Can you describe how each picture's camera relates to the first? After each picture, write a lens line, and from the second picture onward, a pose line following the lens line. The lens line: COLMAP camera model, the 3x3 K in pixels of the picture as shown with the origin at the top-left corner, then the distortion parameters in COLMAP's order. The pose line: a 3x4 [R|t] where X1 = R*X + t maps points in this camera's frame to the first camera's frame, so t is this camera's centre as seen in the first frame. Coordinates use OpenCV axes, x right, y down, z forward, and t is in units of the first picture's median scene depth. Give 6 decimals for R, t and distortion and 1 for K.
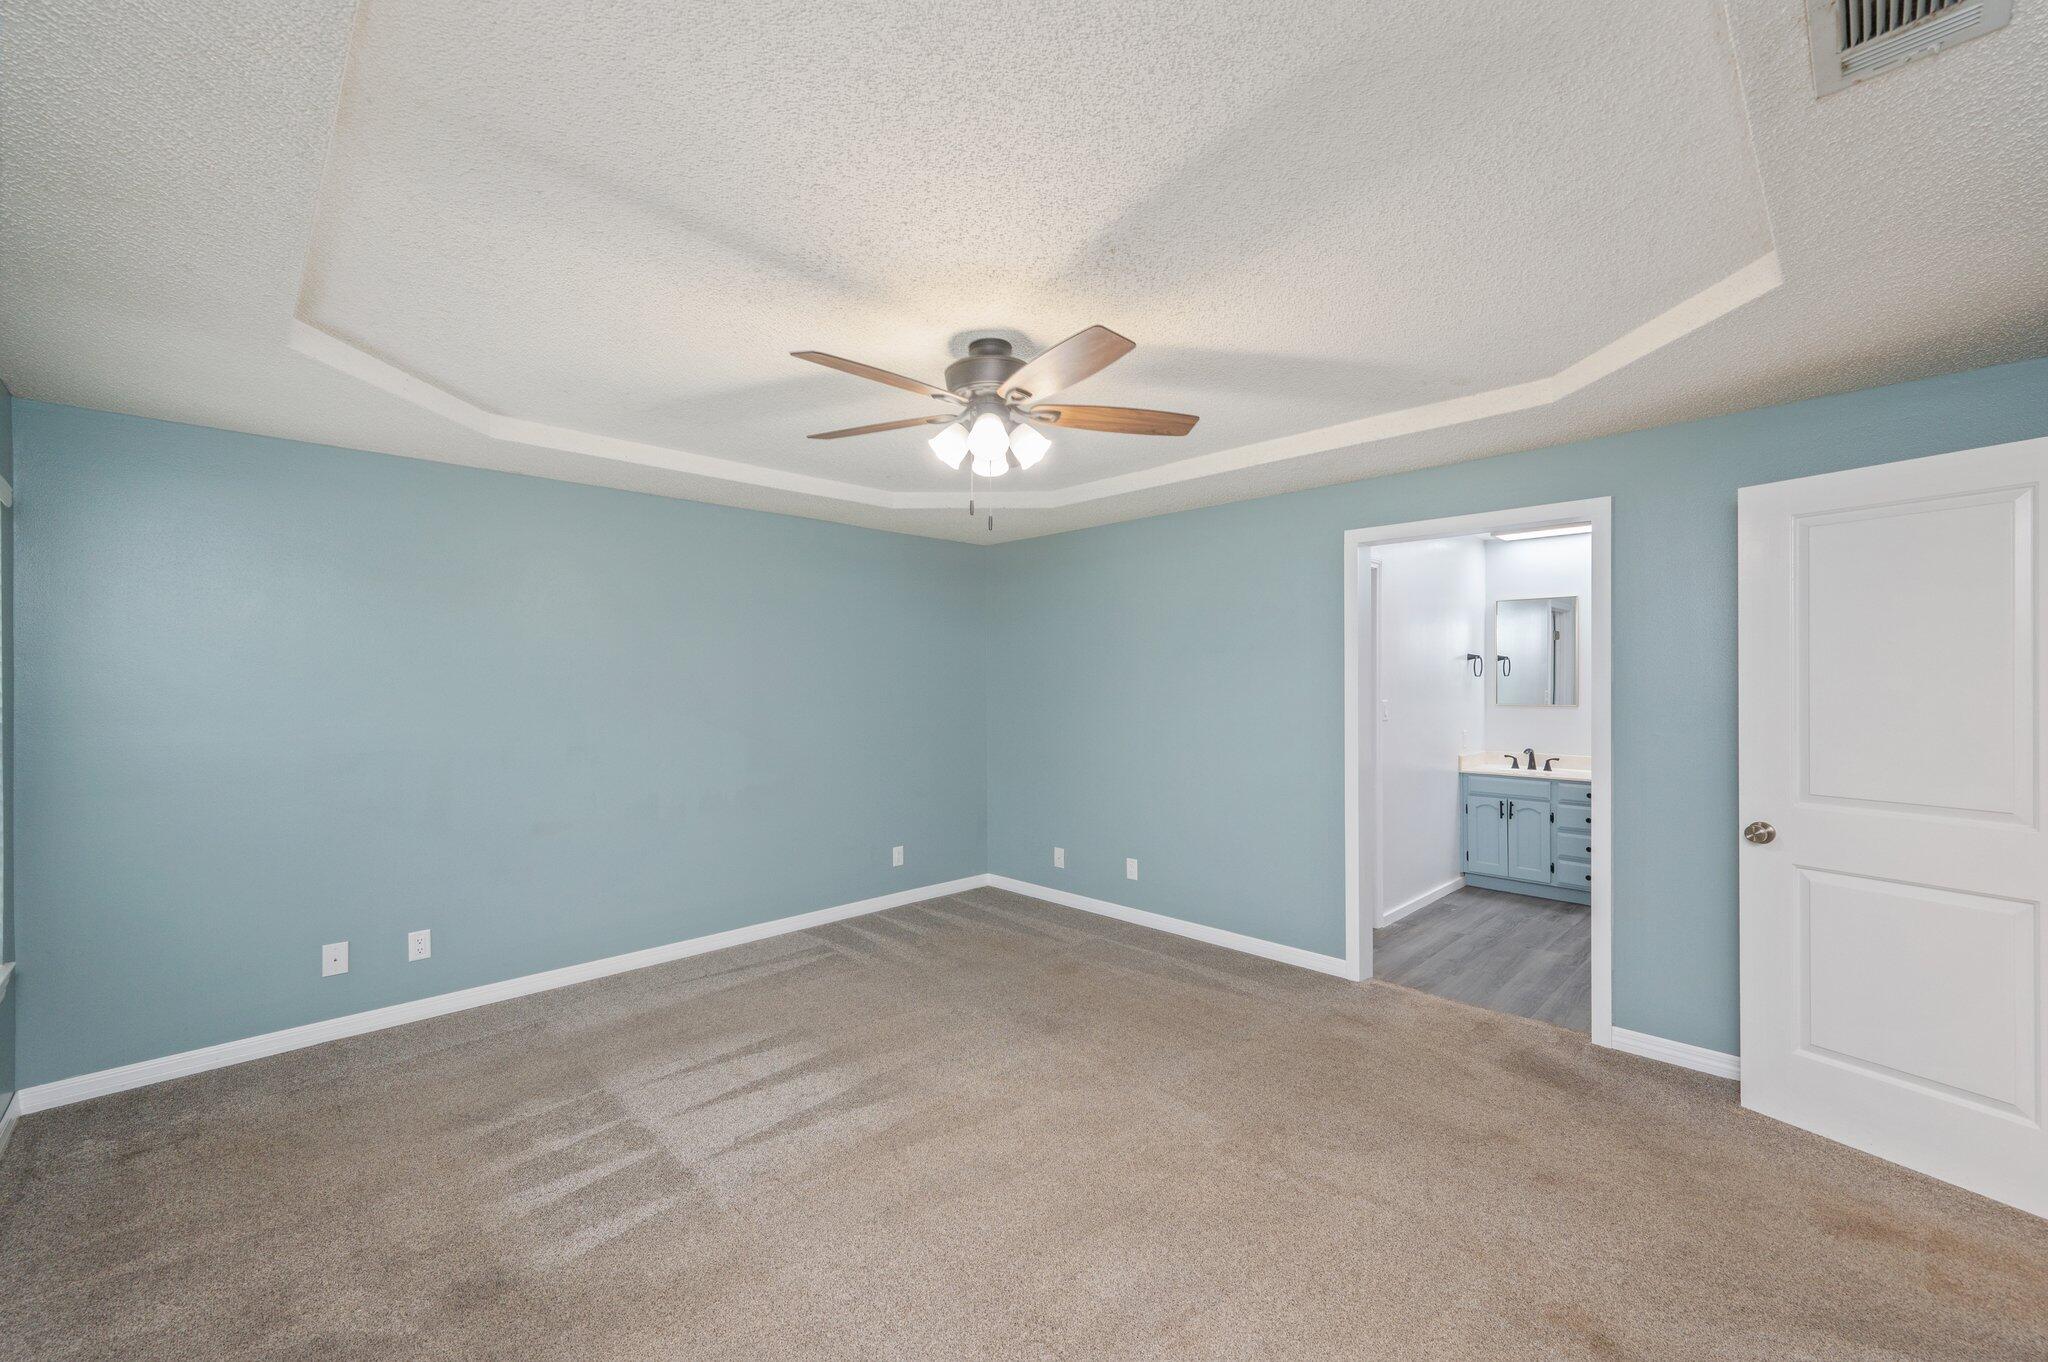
lens RADIAL K [[814.2, 0, 1023.4], [0, 814.2, 687.1], [0, 0, 1]] dist [-0.001449, -0.000158]
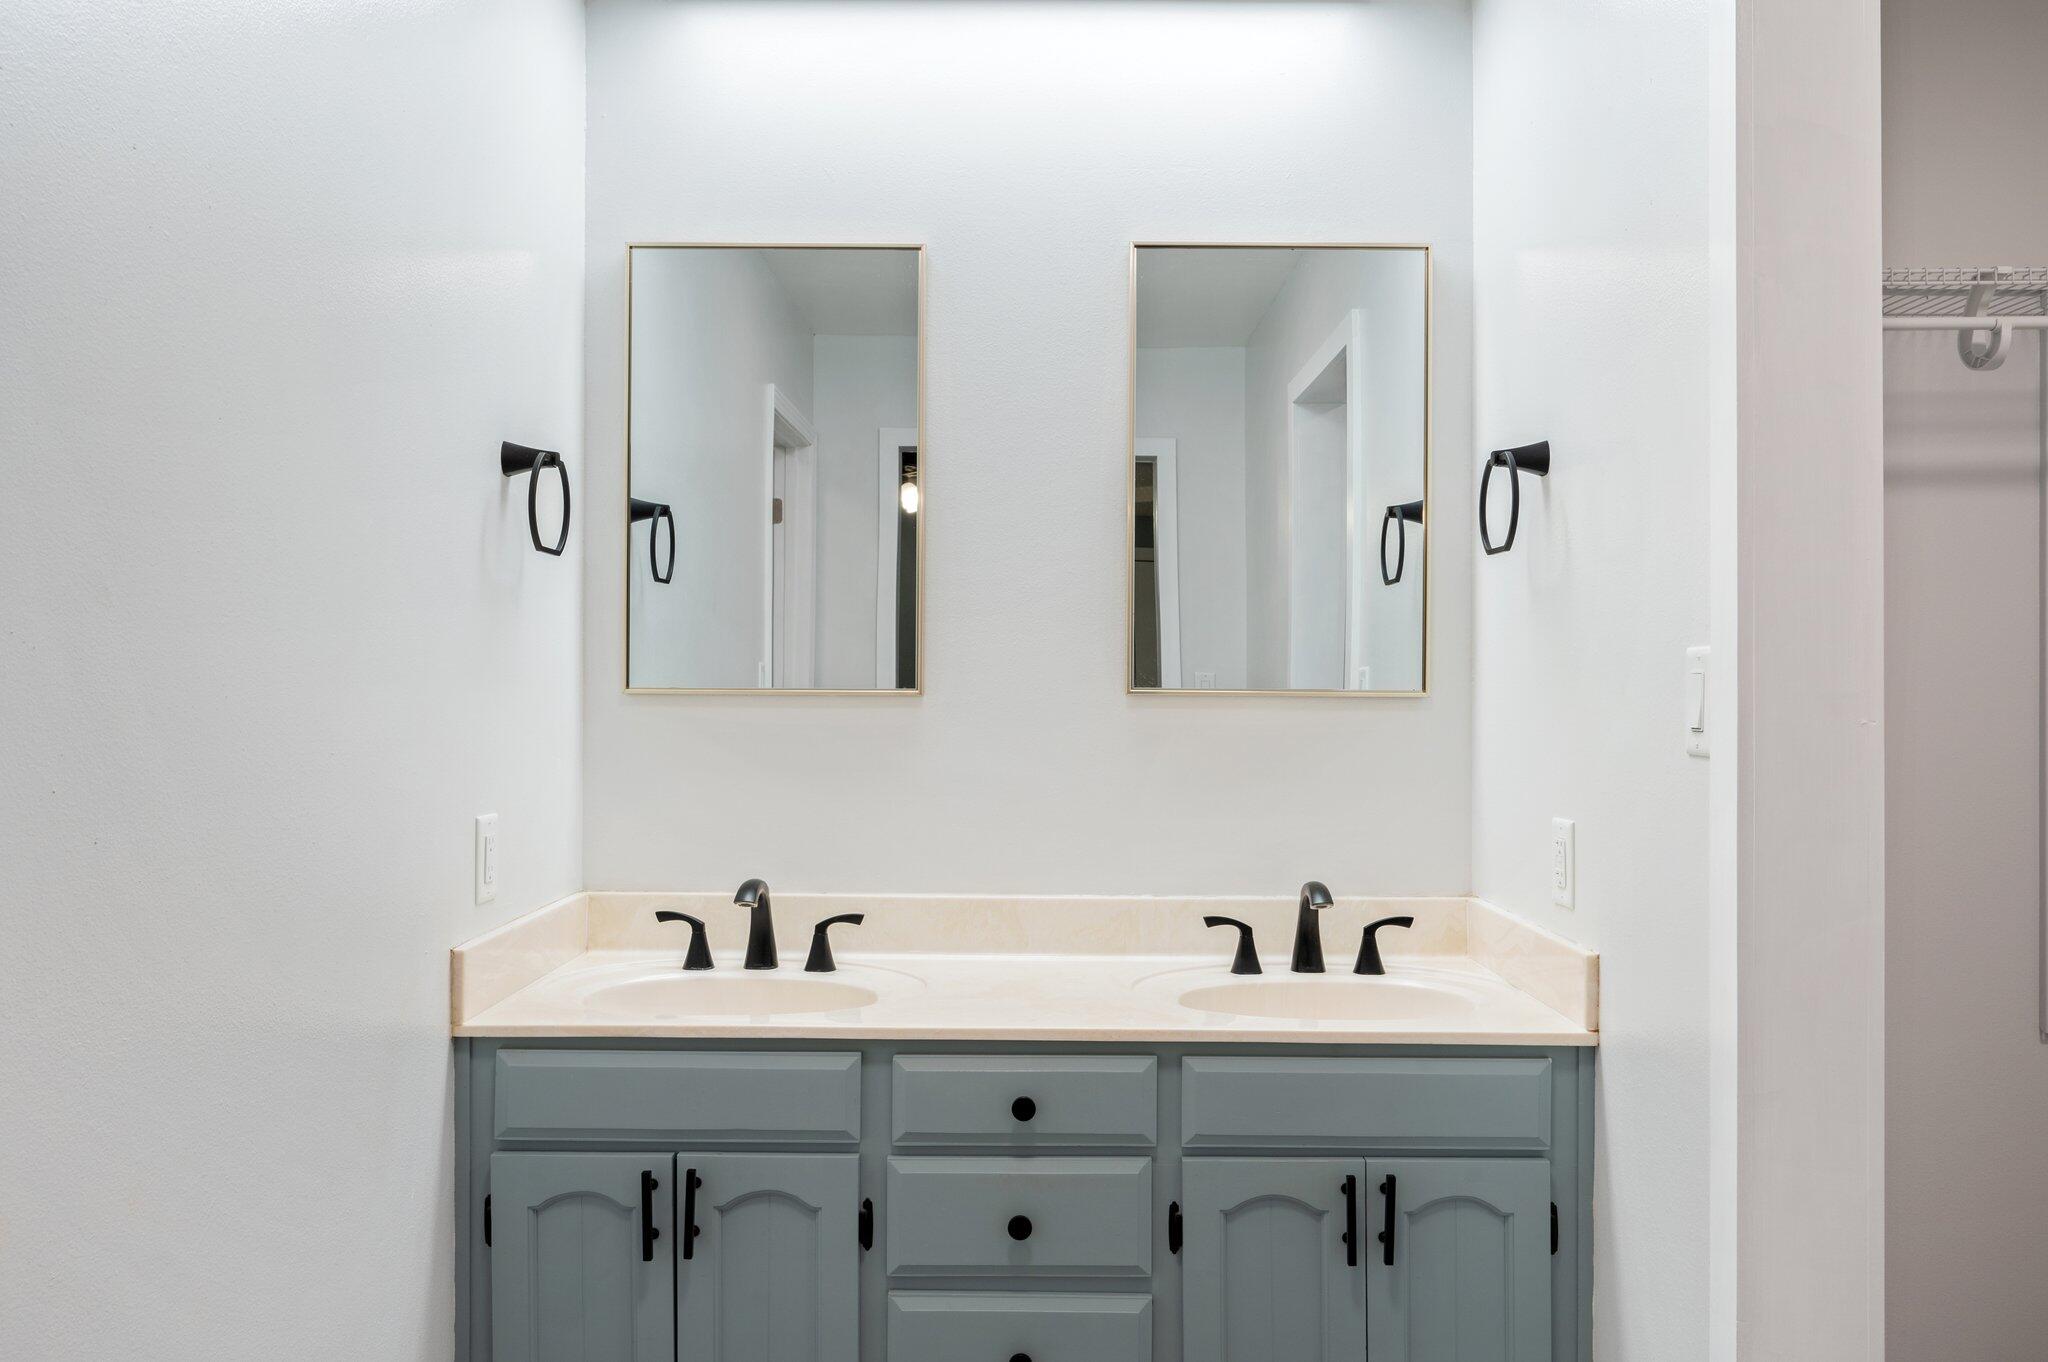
lens RADIAL K [[1509.3, 0, 1024.0], [0, 1509.3, 681.0], [0, 0, 1]] dist [-0.003082, -0.000278]
pose [[0.705680, 0.013449, 0.708403, 0.392562], [-0.000228, 0.999824, -0.018755, 0.028498], [-0.708531, 0.013073, 0.705559, 0.678292]]
